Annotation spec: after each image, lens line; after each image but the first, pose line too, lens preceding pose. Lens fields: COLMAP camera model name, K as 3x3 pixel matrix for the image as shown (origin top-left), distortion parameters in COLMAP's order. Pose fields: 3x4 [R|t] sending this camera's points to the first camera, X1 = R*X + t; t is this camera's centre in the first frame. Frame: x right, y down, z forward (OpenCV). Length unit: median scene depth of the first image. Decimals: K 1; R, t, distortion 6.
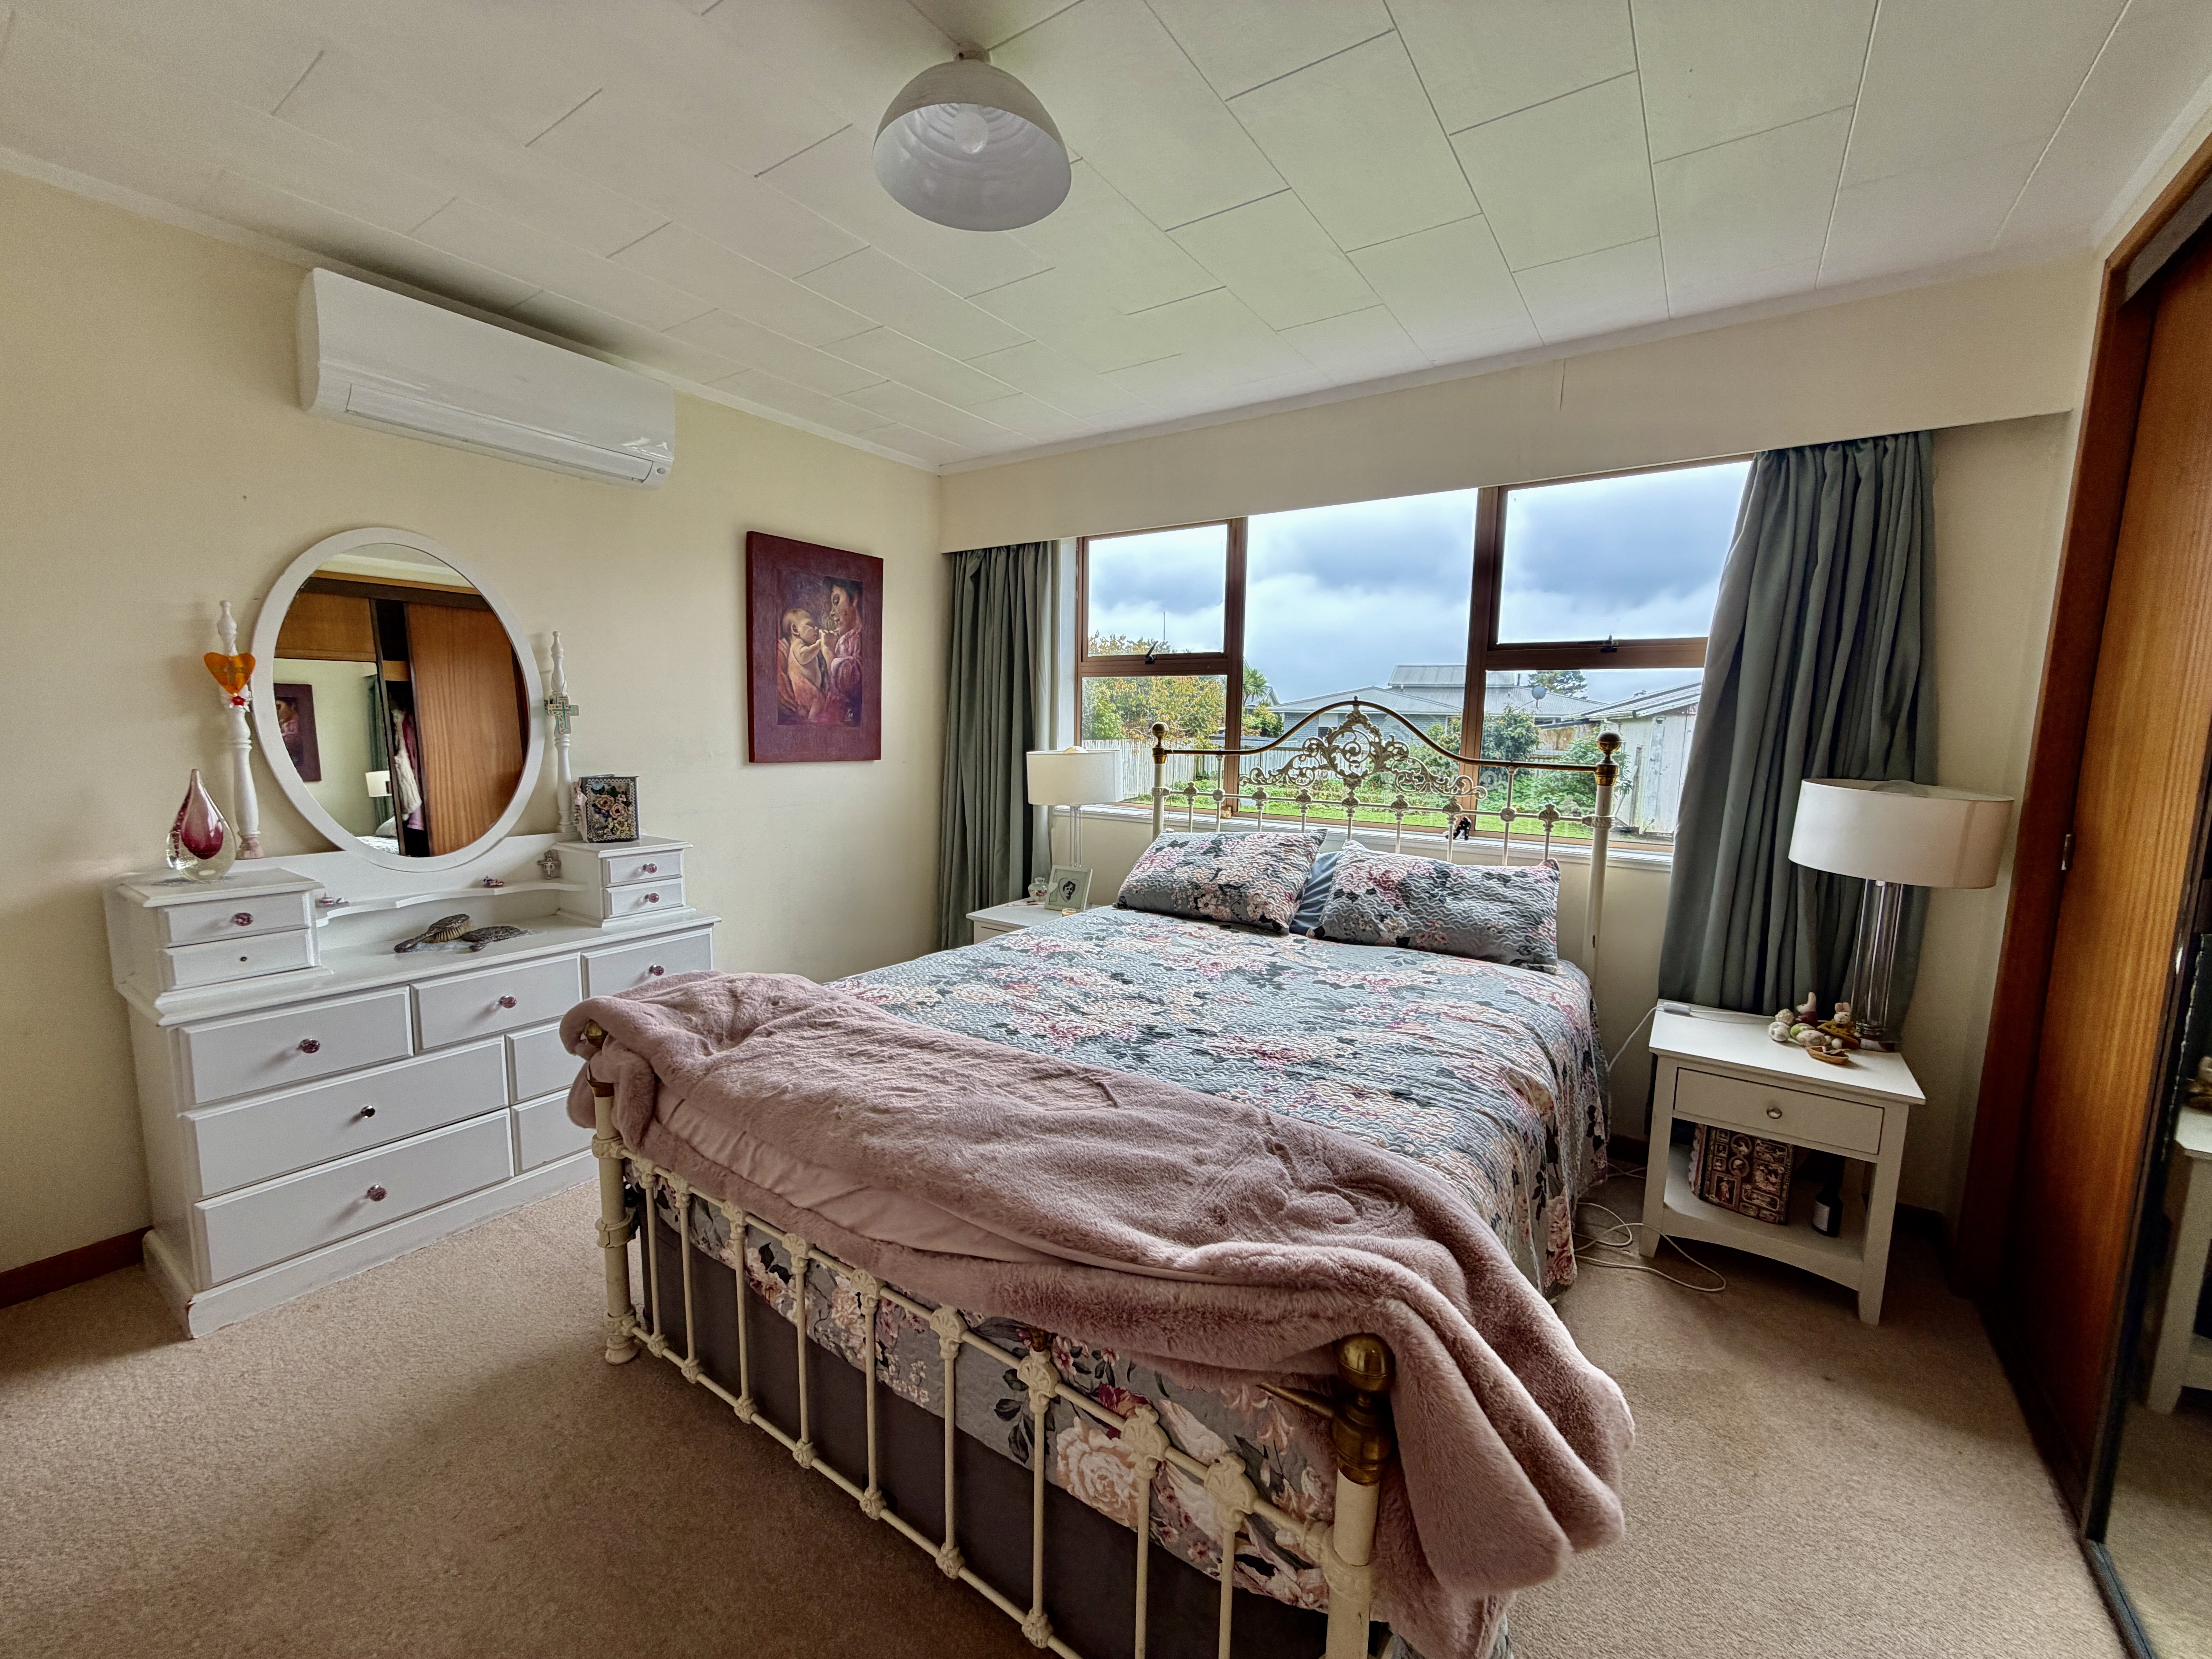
lens RADIAL K [[888.1, 0, 1098.1], [0, 888.1, 833.7], [0, 0, 1]] dist [-0.003642, 0.000186]
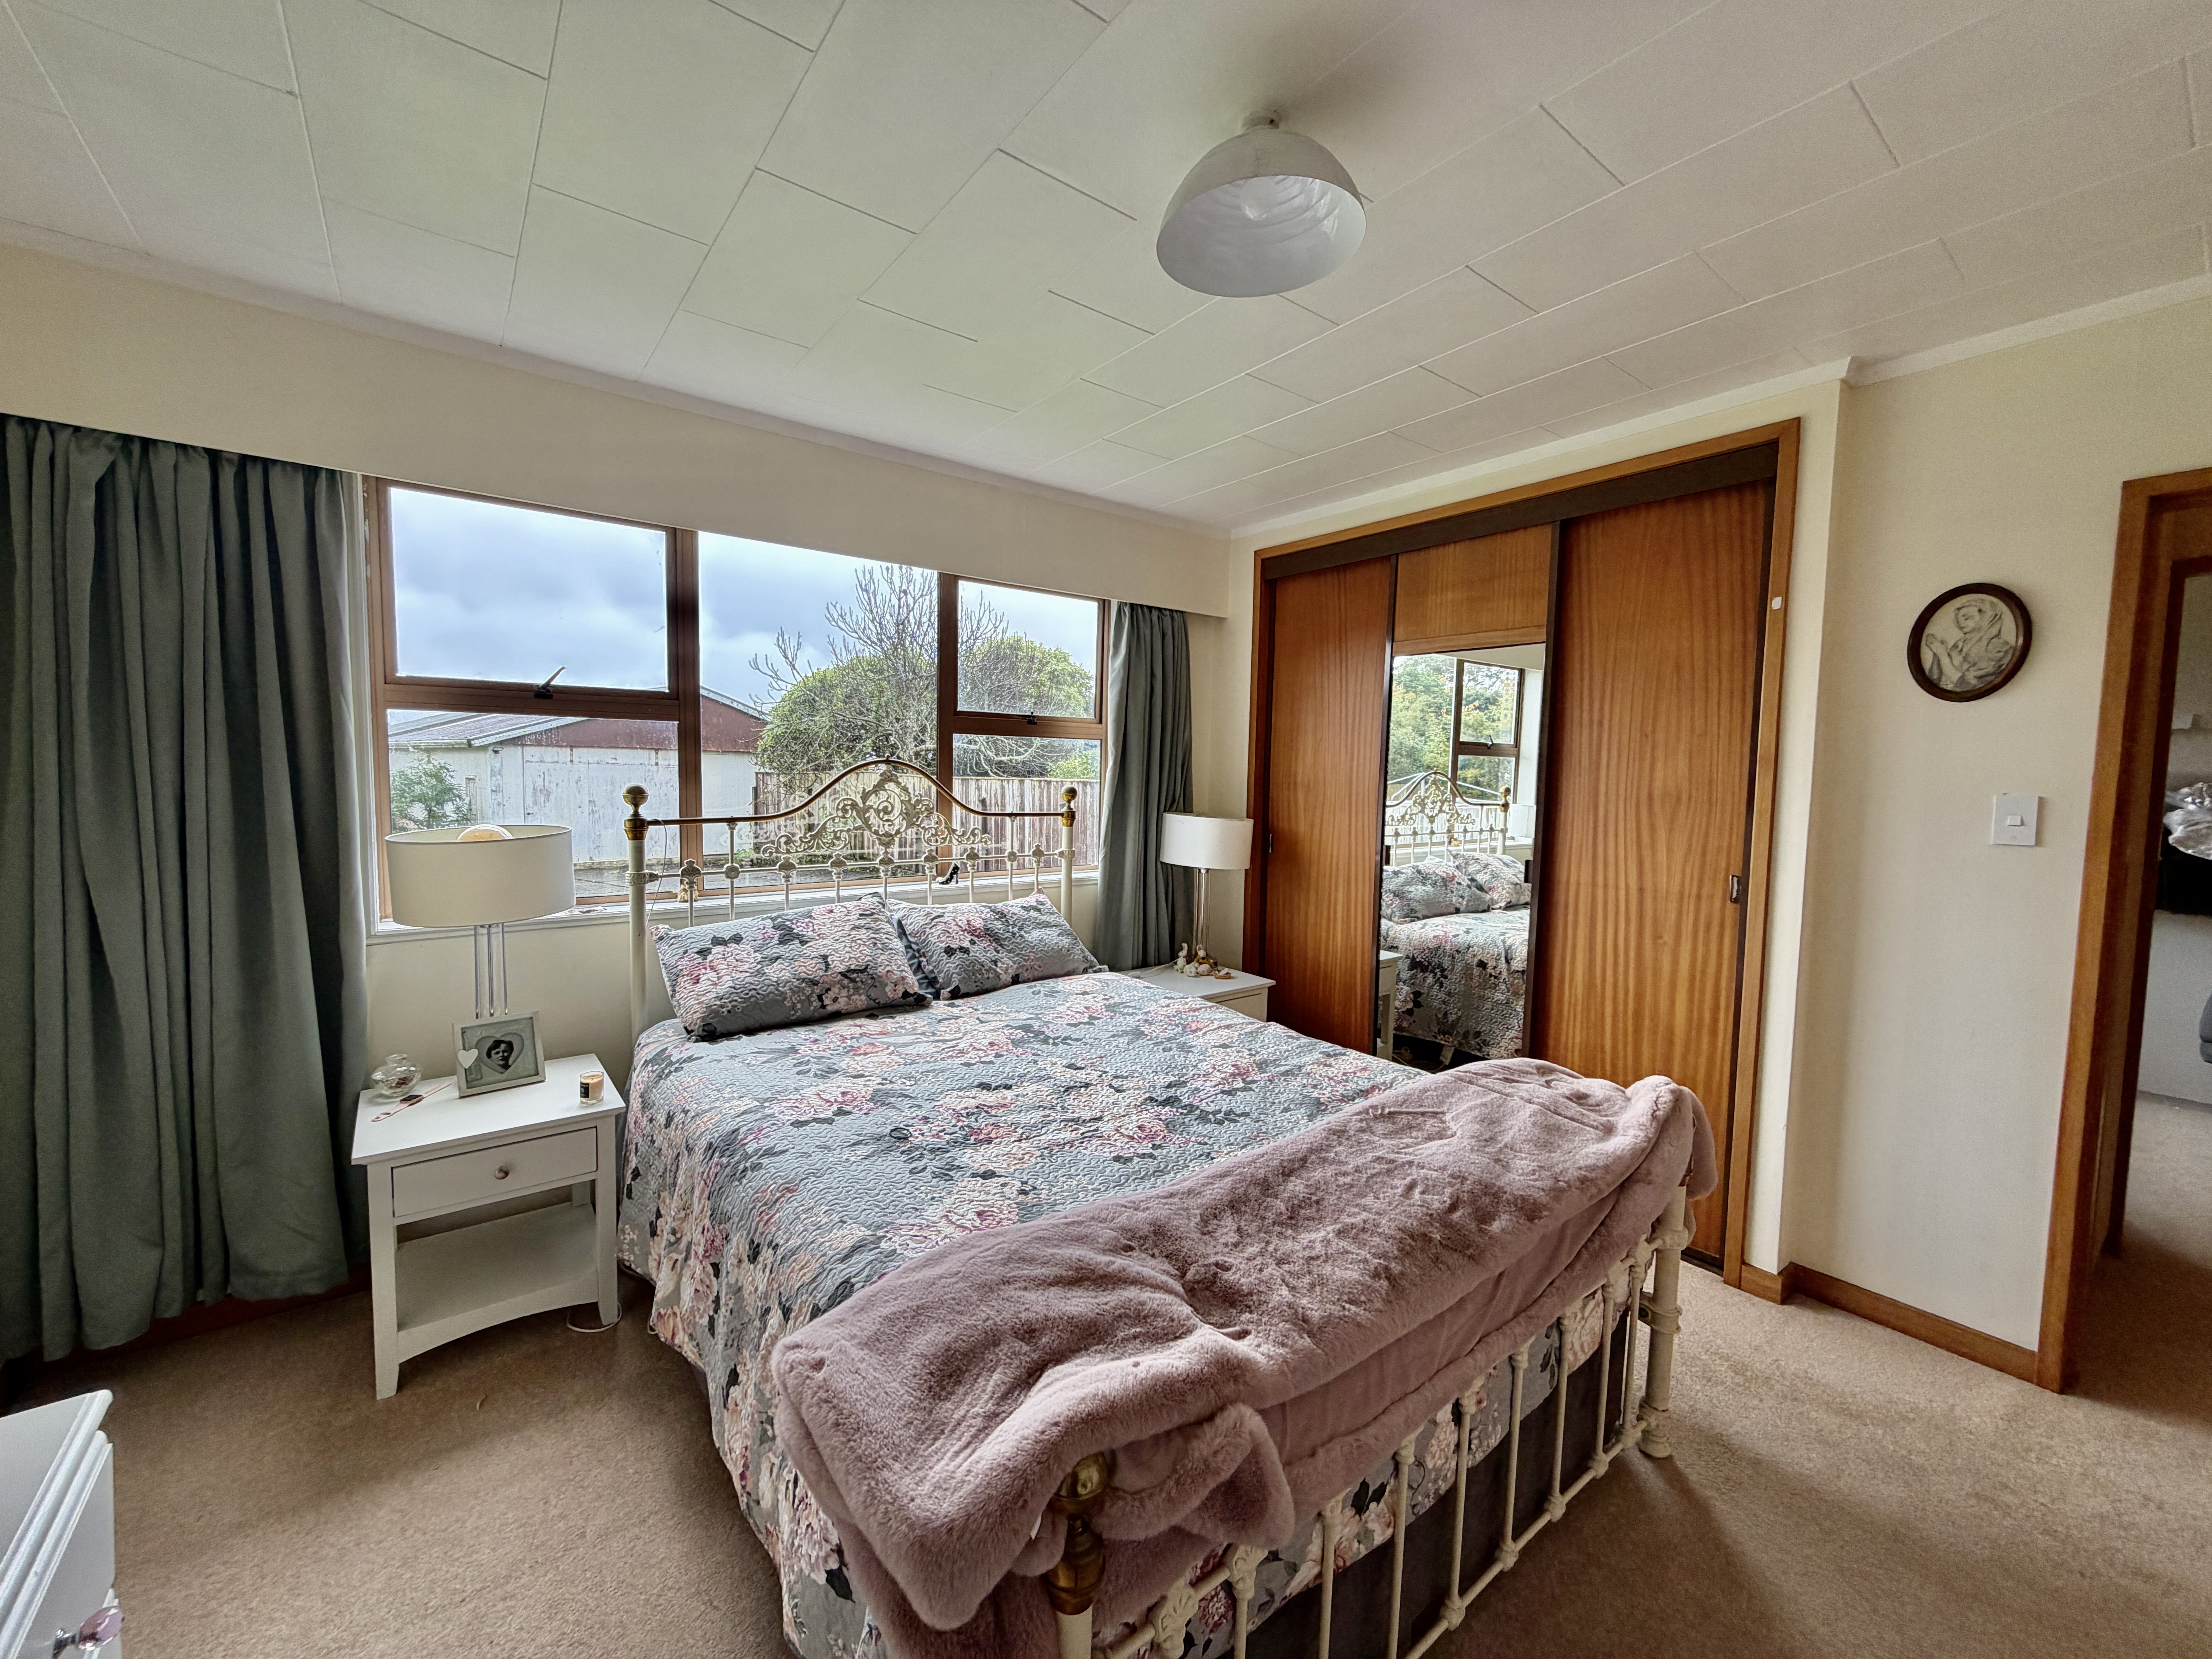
lens RADIAL K [[888.1, 0, 1105.2], [0, 888.1, 828.6], [0, 0, 1]] dist [-0.003642, 0.000186]
pose [[0.295558, -0.076533, 0.952254, -0.698681], [0.108282, 0.993046, 0.046204, -0.109374], [-0.949168, 0.089456, 0.301790, 0.563848]]
